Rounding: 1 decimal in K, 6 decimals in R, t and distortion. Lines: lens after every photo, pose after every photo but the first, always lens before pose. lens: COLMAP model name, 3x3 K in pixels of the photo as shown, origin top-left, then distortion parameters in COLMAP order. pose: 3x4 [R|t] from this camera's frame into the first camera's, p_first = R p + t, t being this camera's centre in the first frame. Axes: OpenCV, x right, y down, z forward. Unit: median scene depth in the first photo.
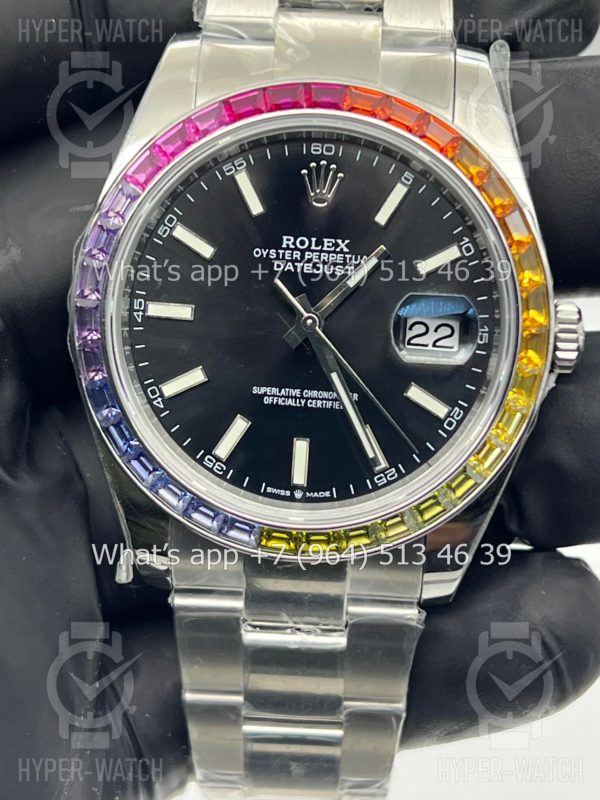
lens RADIAL K [[1873.7, 0, 311.5], [0, 1873.7, 411.3], [0, 0, 1]] dist [0.278985, 0.000000]
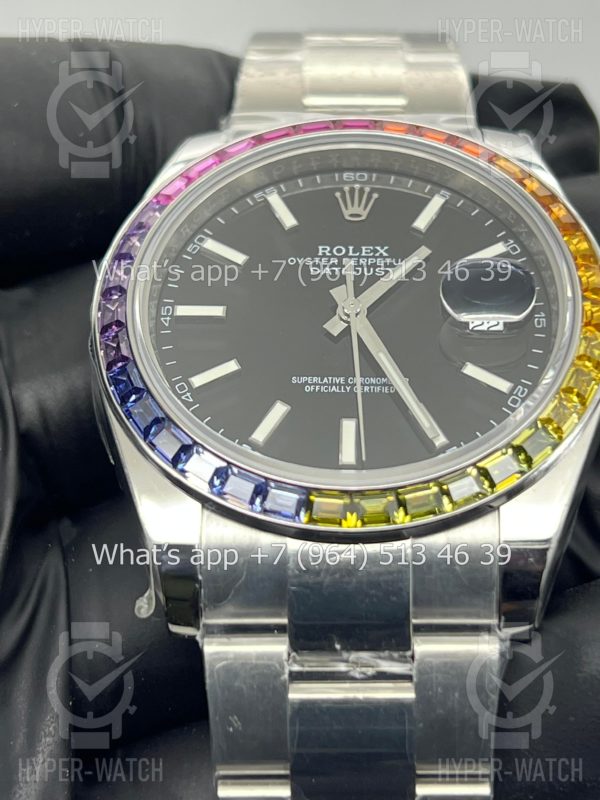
lens RADIAL K [[1873.7, 0, 294.8], [0, 1873.7, 401.9], [0, 0, 1]] dist [0.278985, 0.000000]
pose [[0.999278, -0.021689, 0.031201, -0.058631], [0.036124, 0.796970, -0.602938, 0.543313], [-0.011789, 0.603629, 0.797178, 0.287749]]
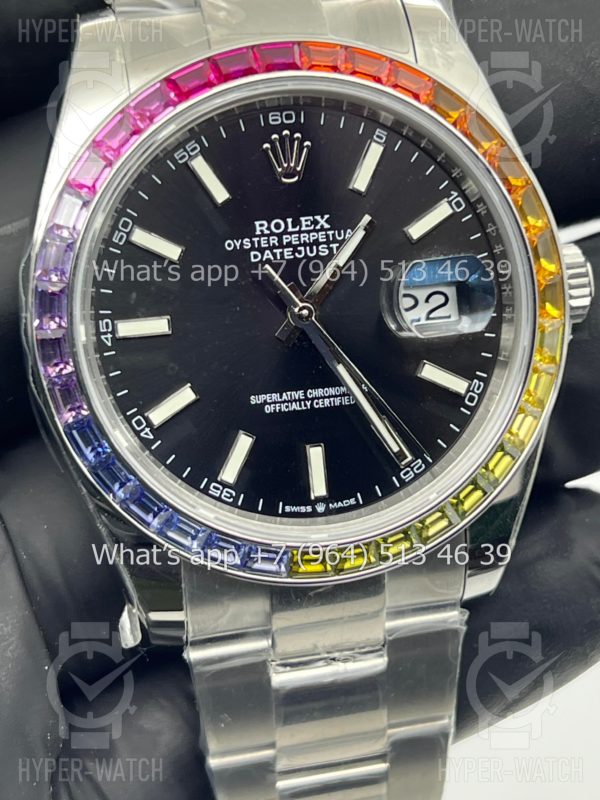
lens RADIAL K [[1873.7, 0, 294.8], [0, 1873.7, 412.8], [0, 0, 1]] dist [0.278985, 0.000000]
pose [[0.965698, -0.175309, 0.191555, -0.181368], [0.177439, 0.984113, 0.006118, -0.007293], [-0.189584, 0.028081, 0.981463, 0.133943]]
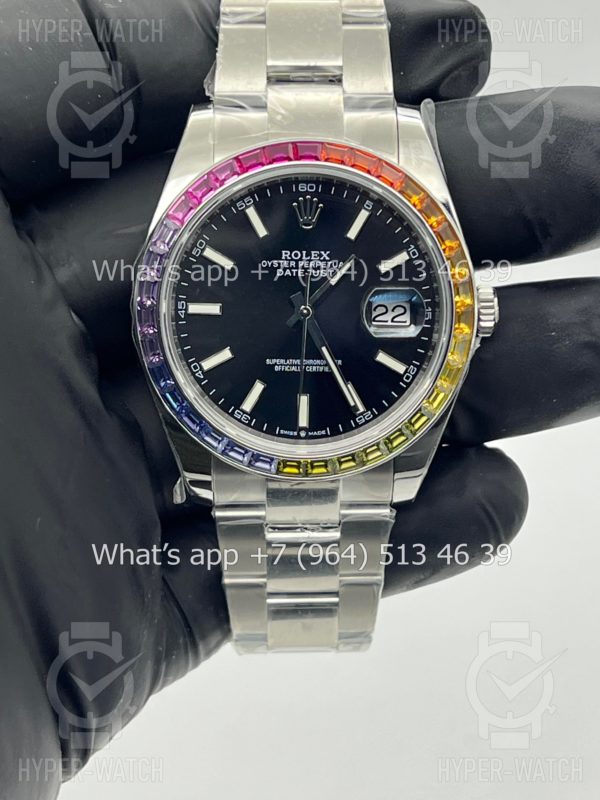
lens RADIAL K [[1873.7, 0, 297.9], [0, 1873.7, 409.0], [0, 0, 1]] dist [0.278985, 0.000000]
pose [[0.997255, -0.059076, 0.044628, -0.072751], [0.056315, 0.996561, 0.060779, -0.060190], [-0.048065, -0.058099, 0.997153, -0.402581]]
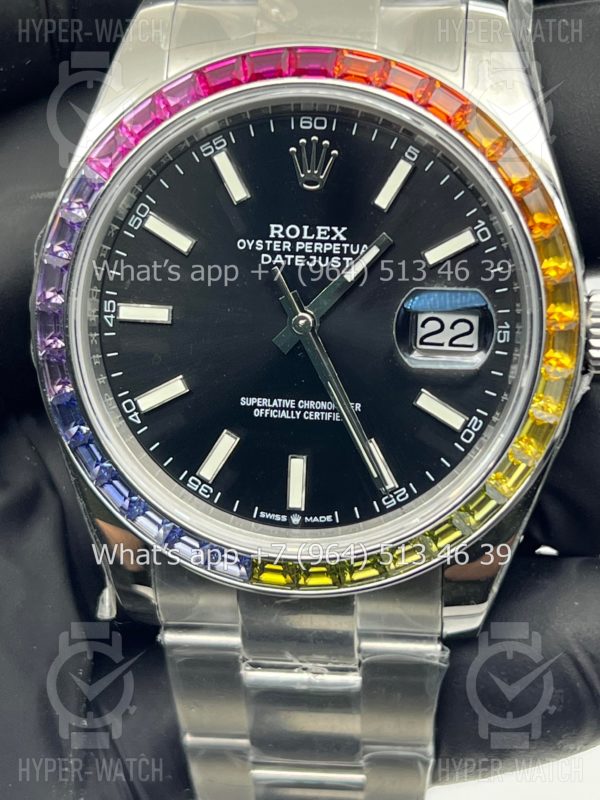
lens RADIAL K [[1873.7, 0, 301.6], [0, 1873.7, 398.3], [0, 0, 1]] dist [0.278985, 0.000000]
pose [[0.997409, -0.020886, -0.068839, 0.057463], [0.022632, 0.999439, 0.024683, -0.033869], [0.068285, -0.026177, 0.997322, 0.129595]]
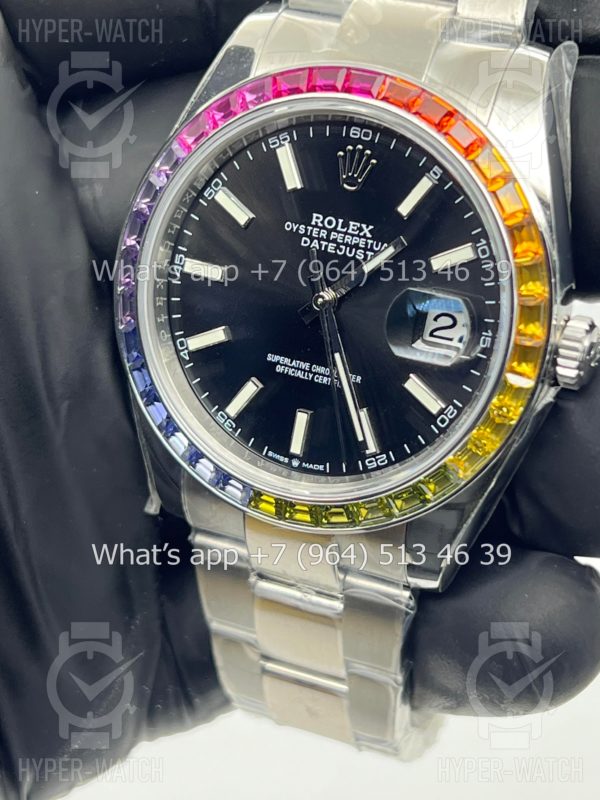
lens RADIAL K [[1873.7, 0, 300.6], [0, 1873.7, 397.4], [0, 0, 1]] dist [0.278985, 0.000000]
pose [[0.933050, 0.164234, -0.320070, 0.323010], [-0.143094, 0.985730, 0.088656, -0.084174], [0.330063, -0.036921, 0.943237, 0.025669]]
